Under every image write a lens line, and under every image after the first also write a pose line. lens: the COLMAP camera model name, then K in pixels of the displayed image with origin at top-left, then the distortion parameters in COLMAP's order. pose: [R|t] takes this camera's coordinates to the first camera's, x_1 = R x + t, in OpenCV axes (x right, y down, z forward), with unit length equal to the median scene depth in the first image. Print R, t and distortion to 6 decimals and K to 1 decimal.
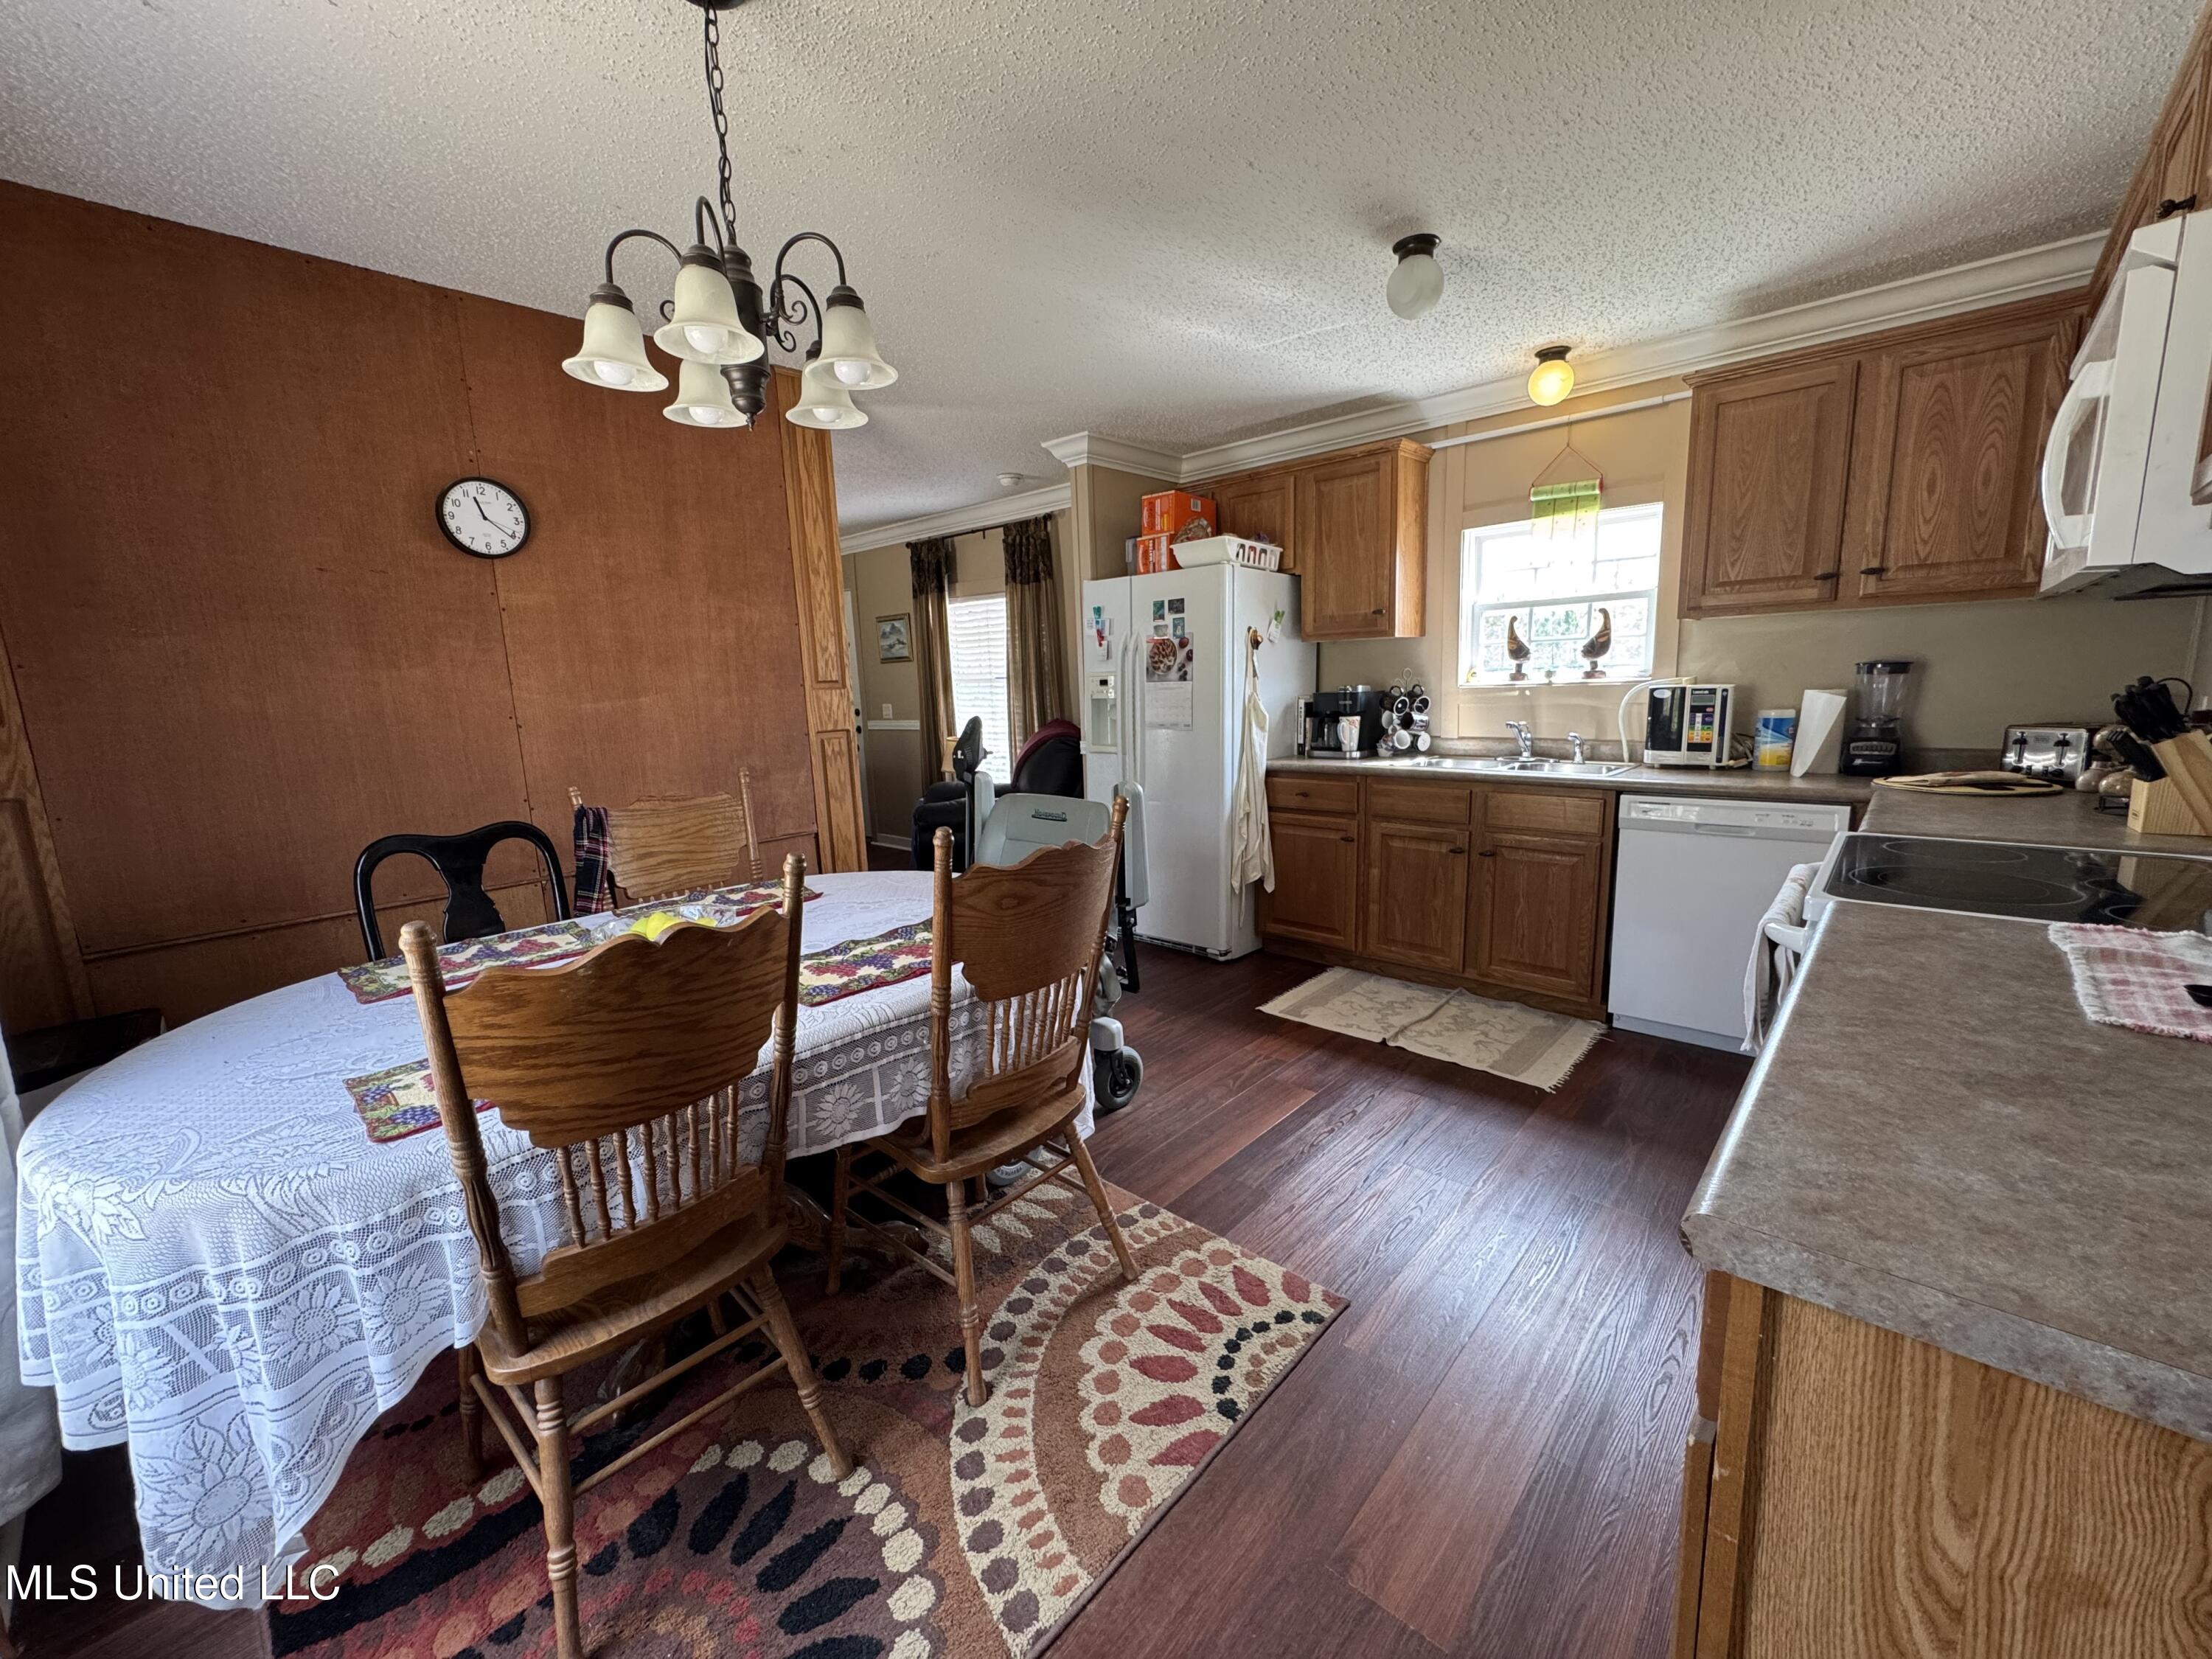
lens RADIAL K [[879.0, 0, 1107.6], [0, 879.0, 823.0], [0, 0, 1]] dist [-0.001386, -0.002481]
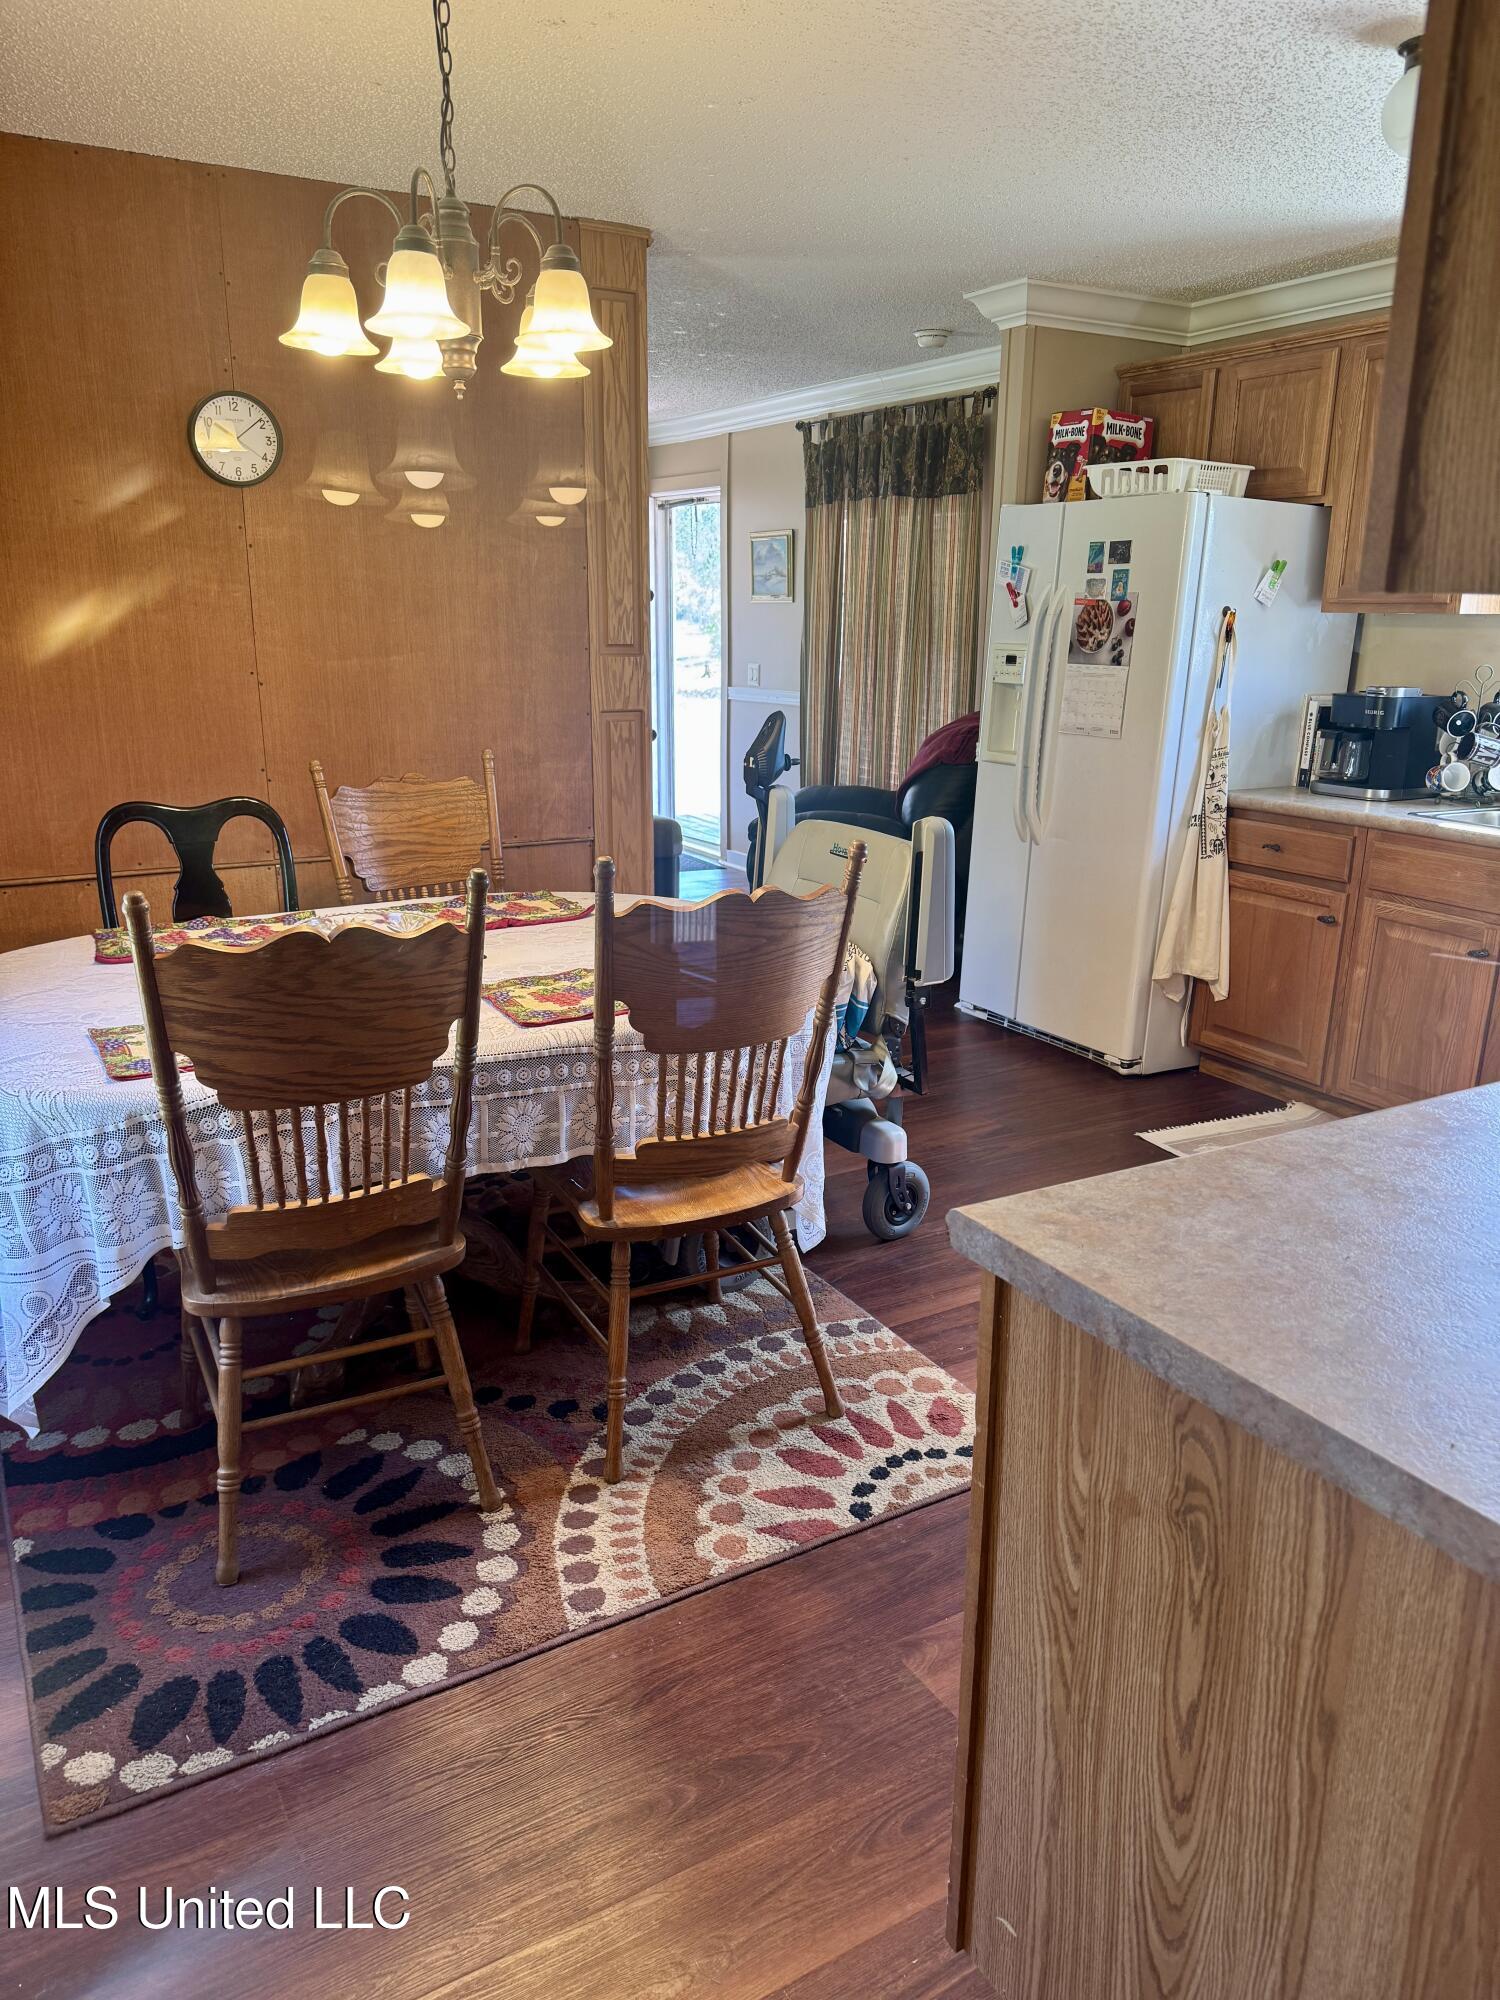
lens RADIAL K [[1414.1, 0, 752.2], [0, 1414.1, 1003.8], [0, 0, 1]] dist [0.042047, -0.062486]
pose [[0.953885, 0.124260, -0.273243, 0.249911], [-0.093190, 0.987905, 0.123935, -0.019074], [0.285339, -0.092756, 0.953928, -0.269321]]
